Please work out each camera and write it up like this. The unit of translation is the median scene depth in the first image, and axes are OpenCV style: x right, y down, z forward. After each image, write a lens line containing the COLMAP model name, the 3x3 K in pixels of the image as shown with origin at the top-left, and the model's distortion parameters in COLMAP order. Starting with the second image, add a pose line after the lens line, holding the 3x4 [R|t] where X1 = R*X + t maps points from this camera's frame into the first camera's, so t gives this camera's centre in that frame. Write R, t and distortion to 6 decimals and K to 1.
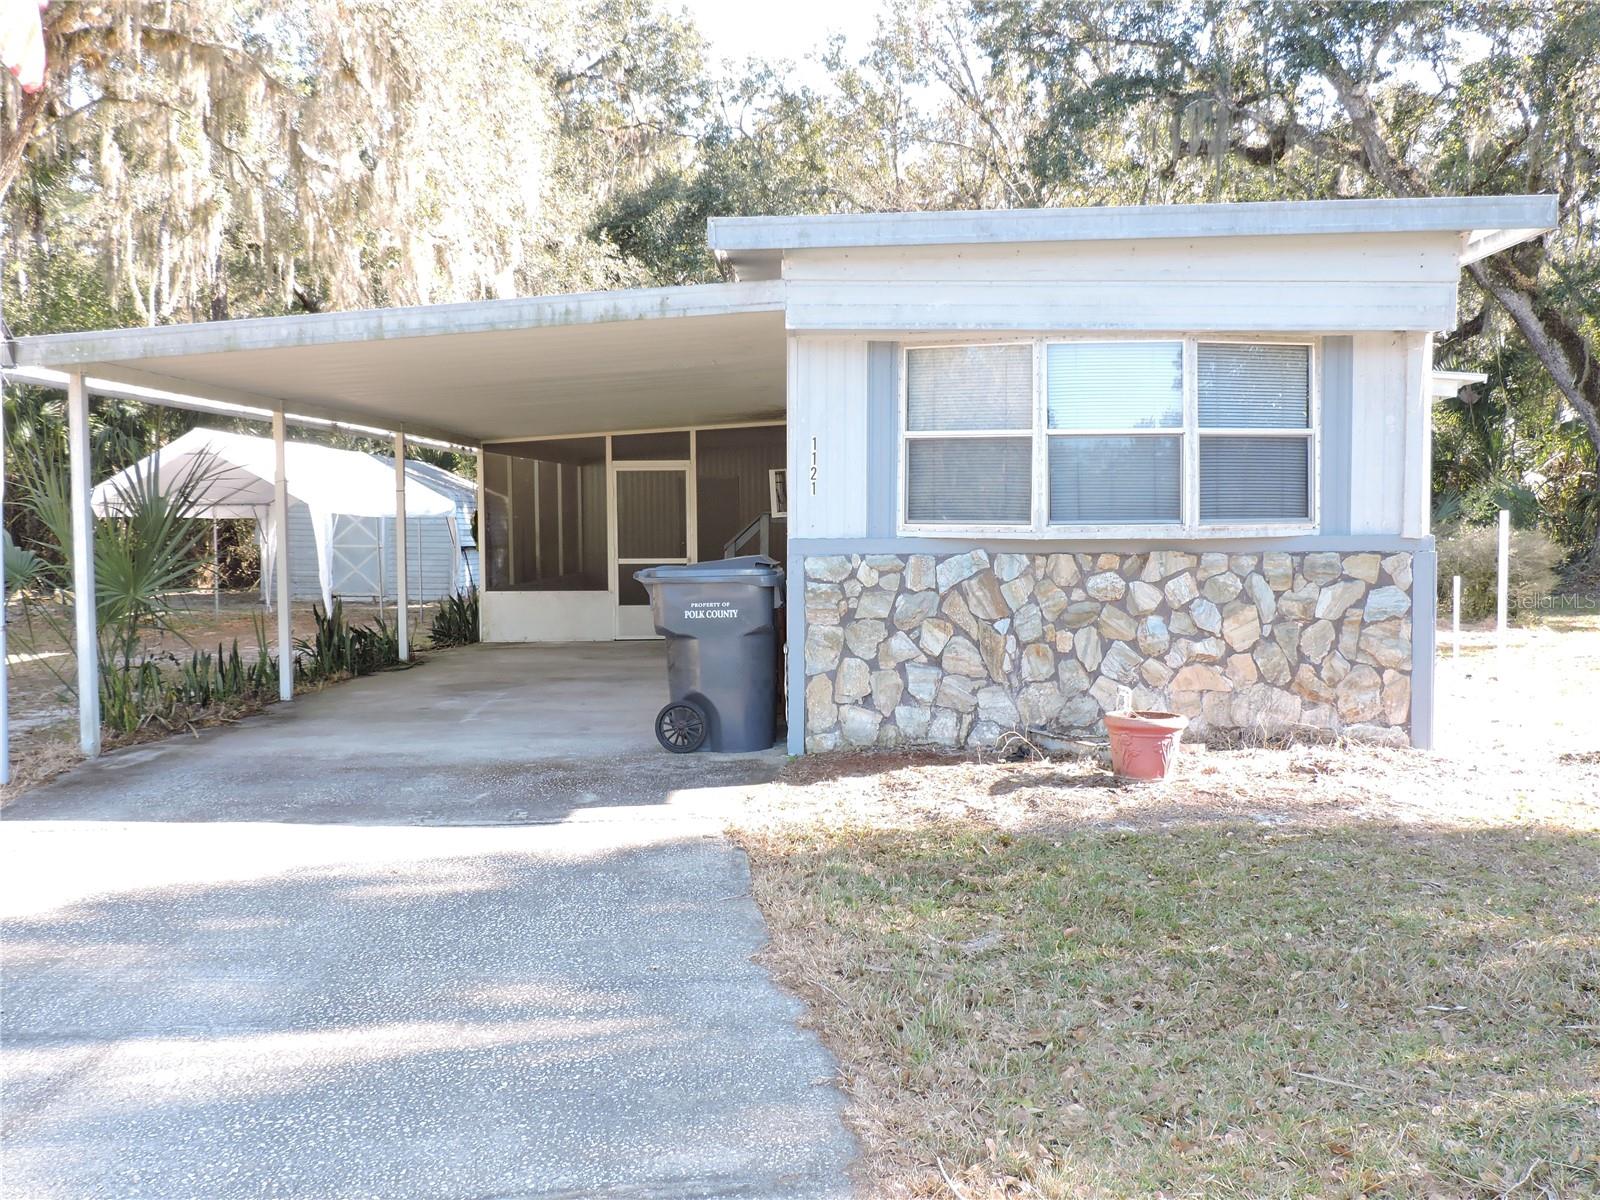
lens RADIAL K [[1525.0, 0, 807.8], [0, 1525.0, 605.4], [0, 0, 1]] dist [-0.025936, 0.000000]
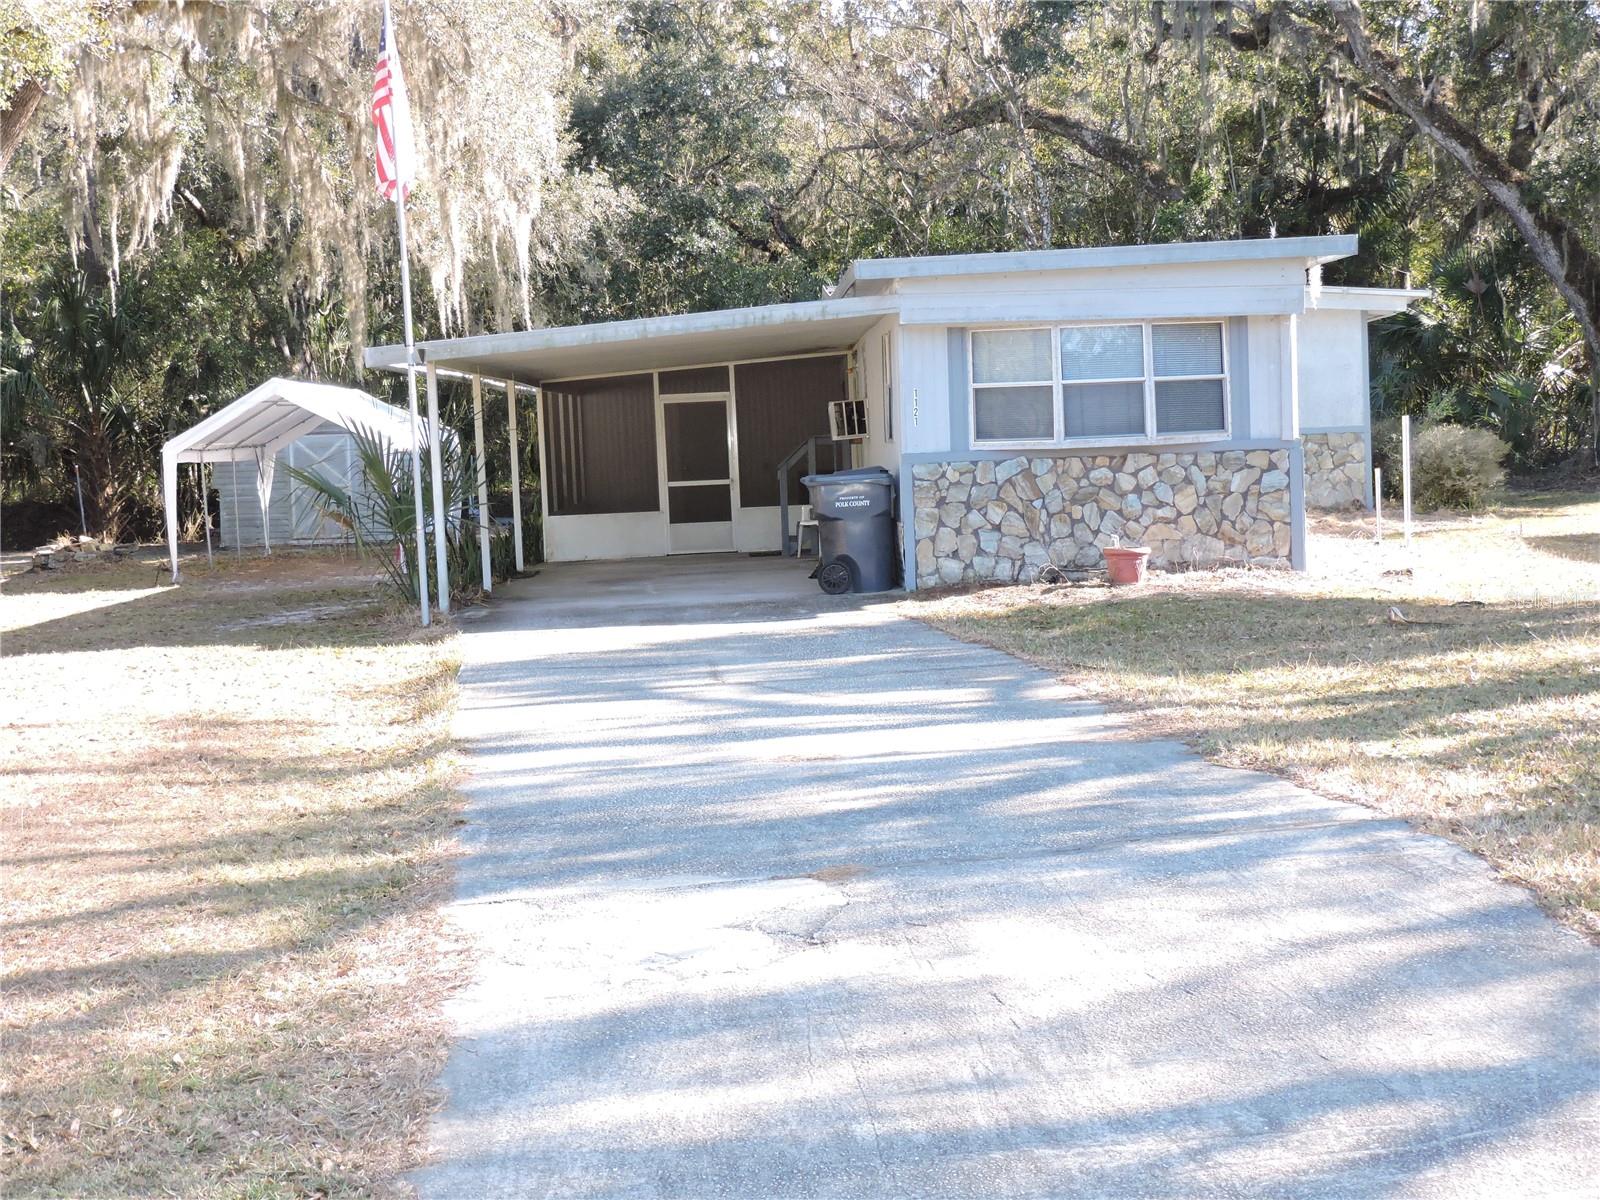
lens RADIAL K [[2192.1, 0, 795.4], [0, 2192.1, 602.9], [0, 0, 1]] dist [-0.071299, 0.000000]
pose [[0.997852, -0.038757, 0.052811, -0.250981], [0.037749, 0.999088, 0.019948, 0.061806], [-0.053536, -0.017912, 0.998405, -1.277155]]
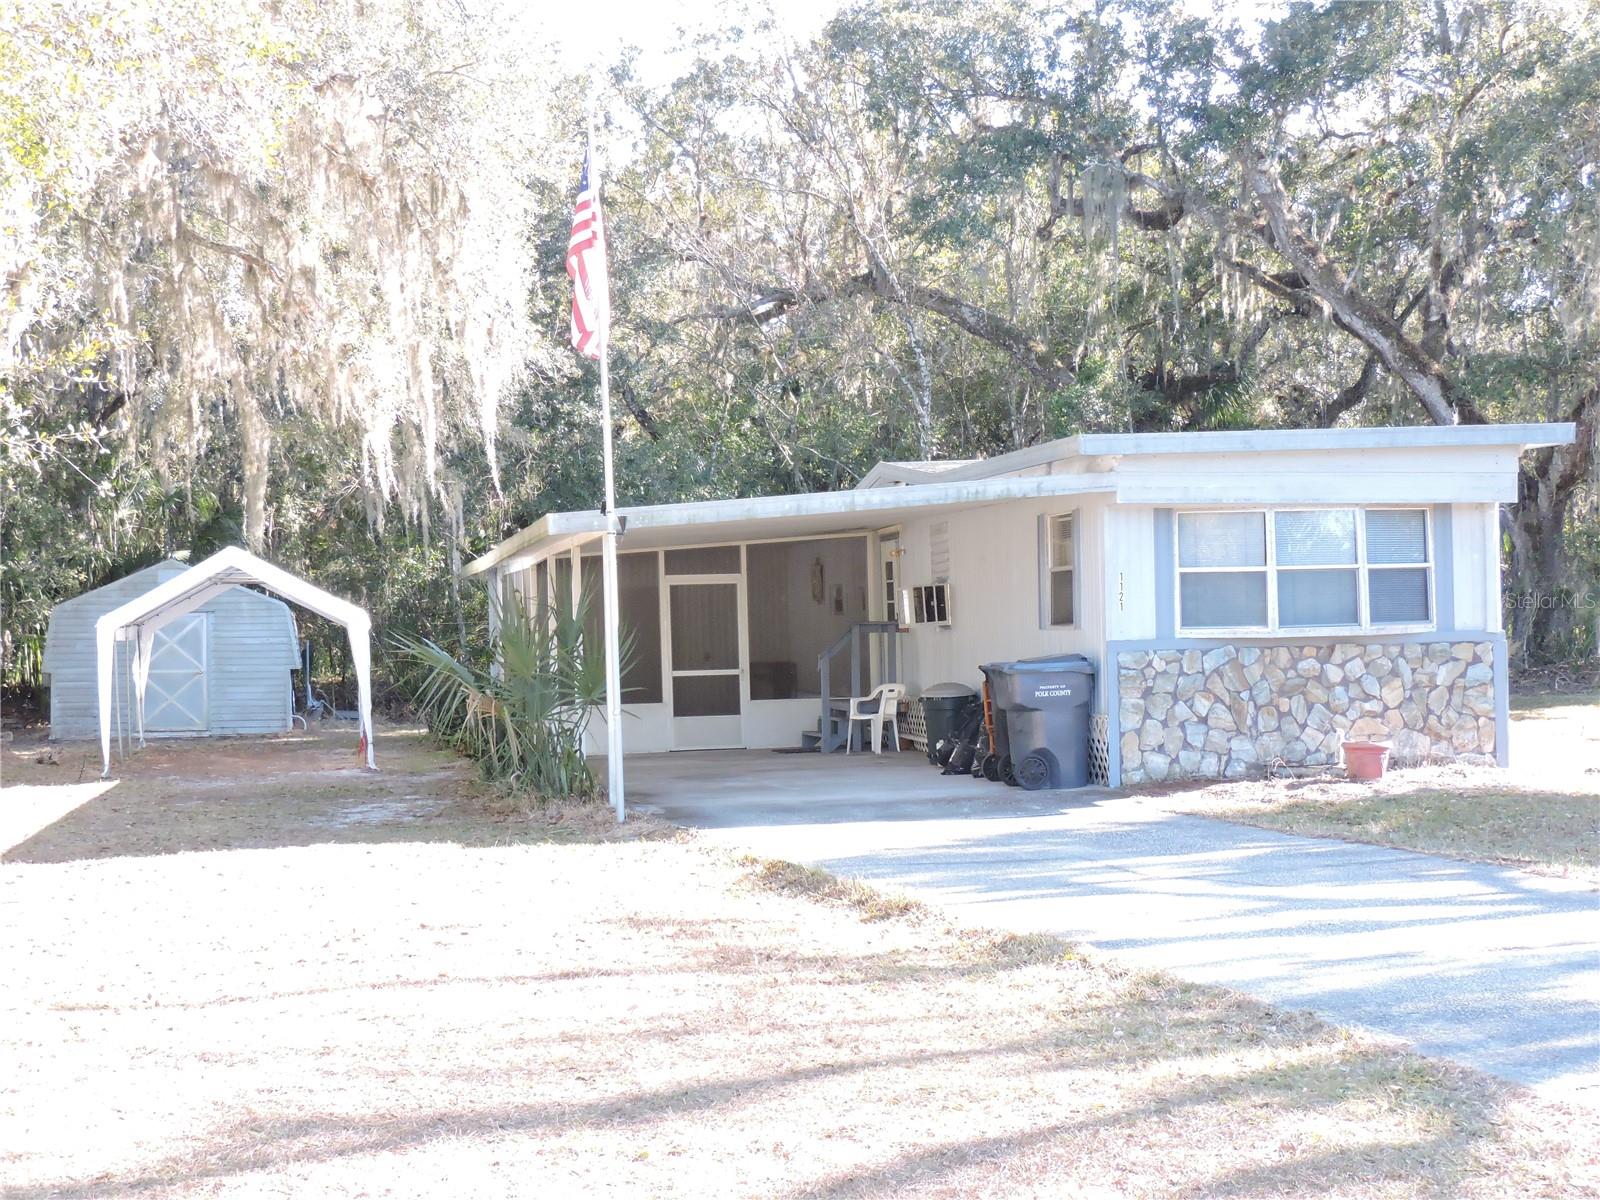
lens RADIAL K [[2411.3, 0, 807.6], [0, 2411.3, 593.4], [0, 0, 1]] dist [-0.031131, 0.000000]
pose [[0.974715, -0.014297, 0.222993, -0.827412], [0.029962, 0.997301, -0.067024, 0.059668], [-0.221433, 0.072010, 0.972513, -1.234546]]
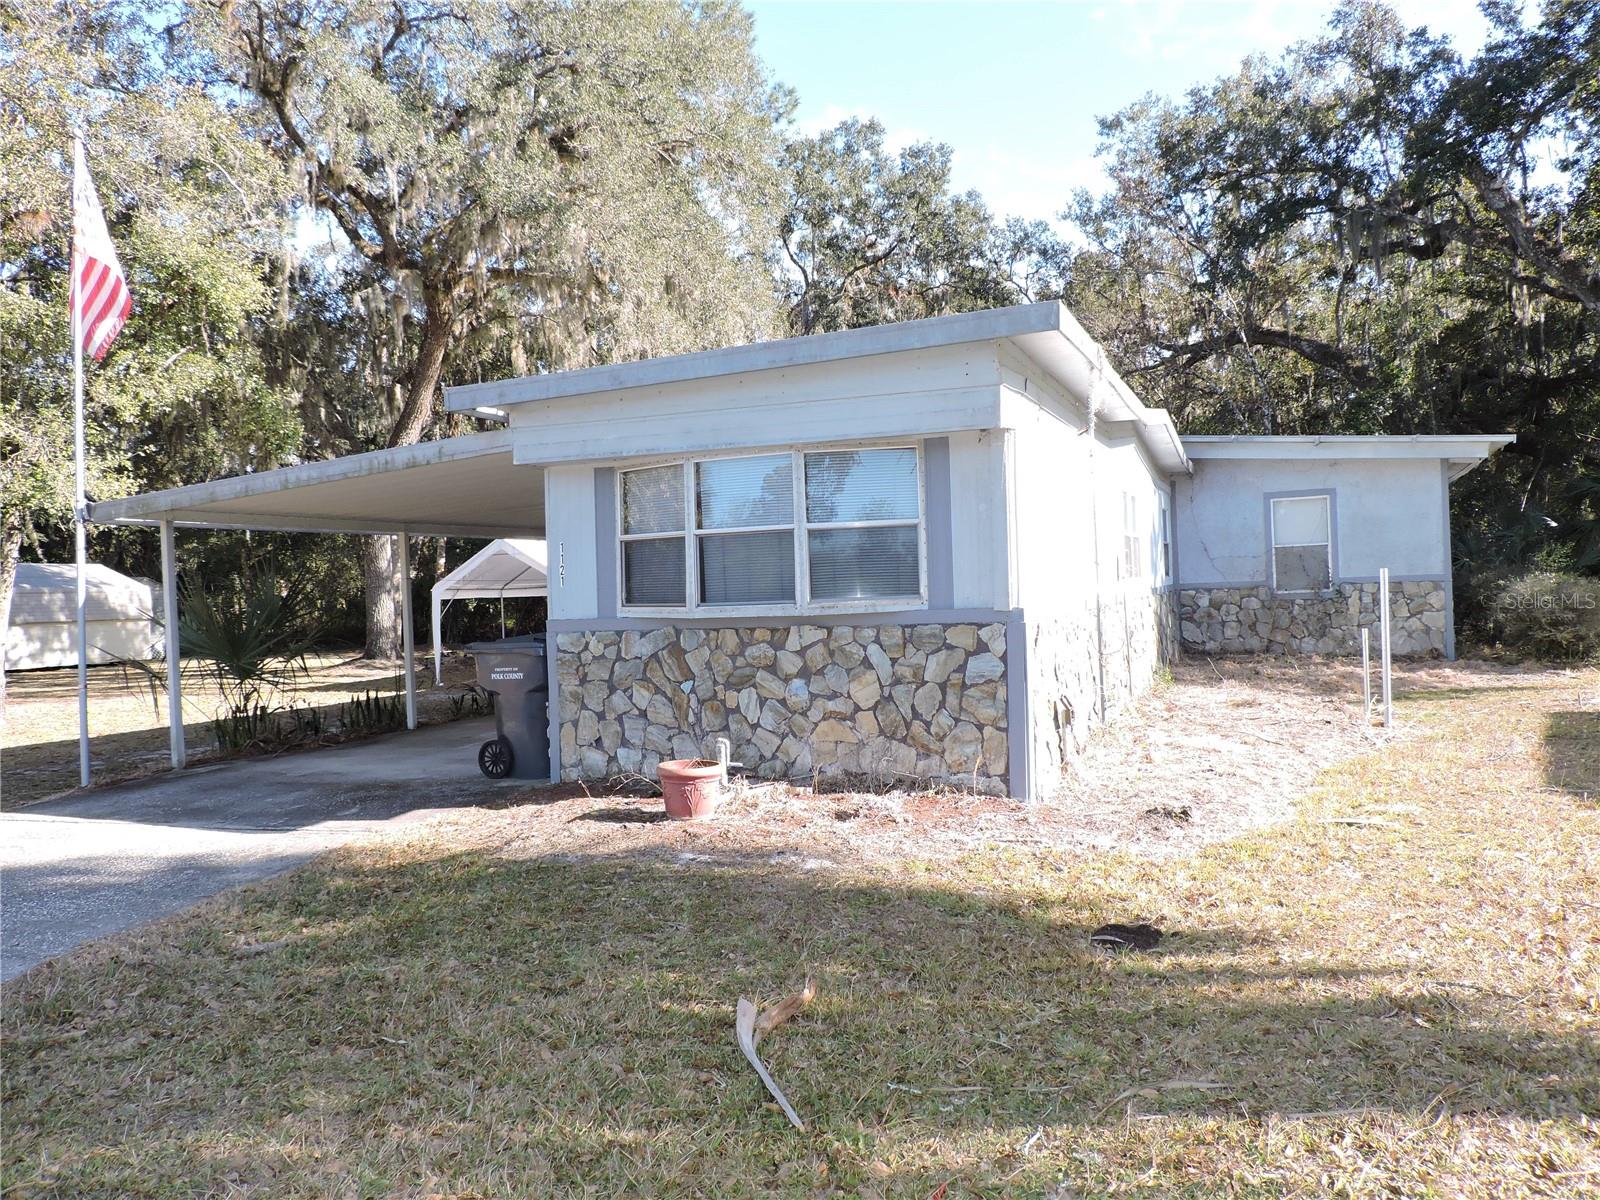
lens RADIAL K [[1139.6, 0, 795.2], [0, 1139.6, 607.9], [0, 0, 1]] dist [-0.015340, -0.004587]
pose [[0.935615, -0.020818, -0.352408, 0.544897], [0.010534, 0.999462, -0.031075, -0.021318], [0.352865, 0.025363, 0.935331, 0.149654]]
